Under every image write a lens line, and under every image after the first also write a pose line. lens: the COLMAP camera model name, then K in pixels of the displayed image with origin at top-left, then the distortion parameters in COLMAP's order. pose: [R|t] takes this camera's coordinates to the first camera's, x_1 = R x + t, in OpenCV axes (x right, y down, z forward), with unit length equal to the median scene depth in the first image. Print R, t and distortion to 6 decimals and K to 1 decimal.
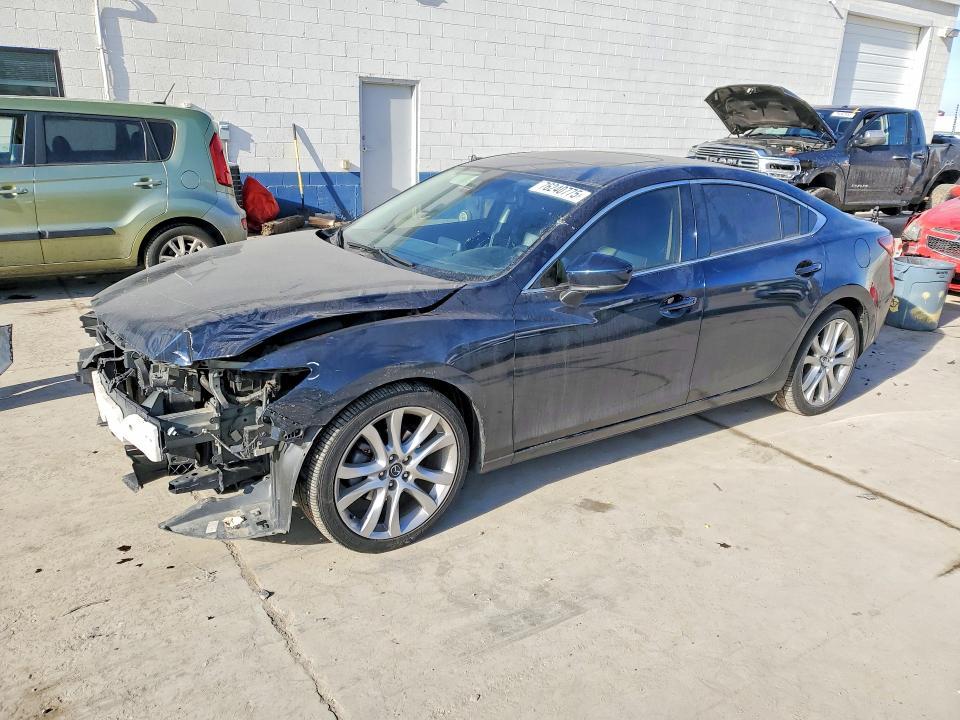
lens RADIAL K [[747.5, 0, 475.8], [0, 747.5, 359.8], [0, 0, 1]] dist [0.022309, 0.002592]
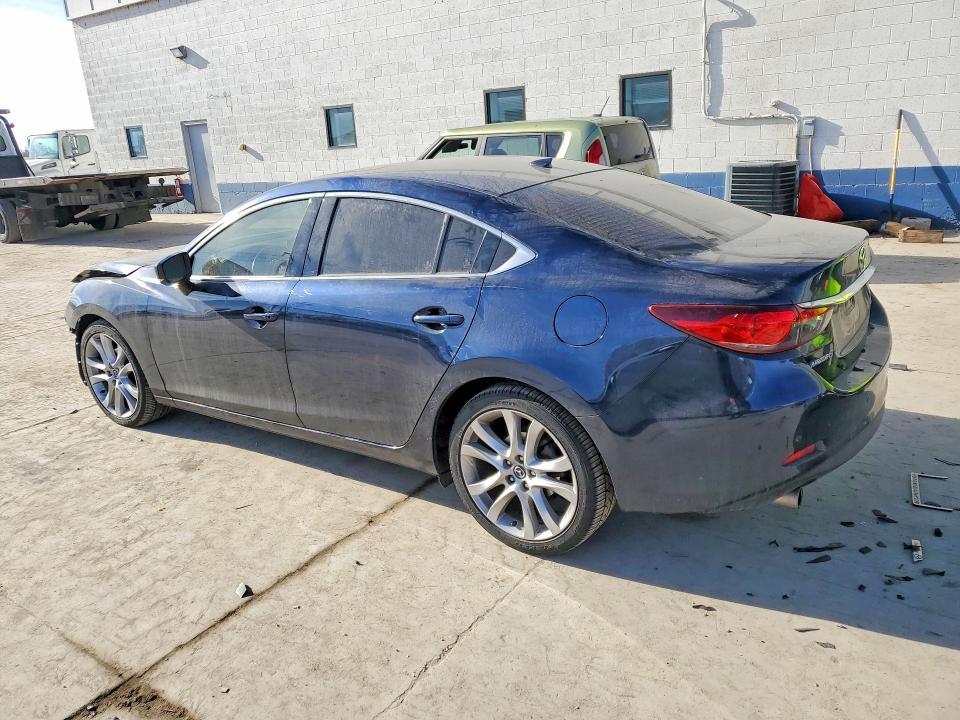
lens RADIAL K [[747.5, 0, 475.8], [0, 747.5, 360.4], [0, 0, 1]] dist [0.022309, 0.002592]
pose [[0.332509, 0.218855, -0.917355, 0.499092], [-0.210062, 0.965453, 0.154189, -0.089038], [0.919408, 0.141432, 0.366995, 0.349384]]
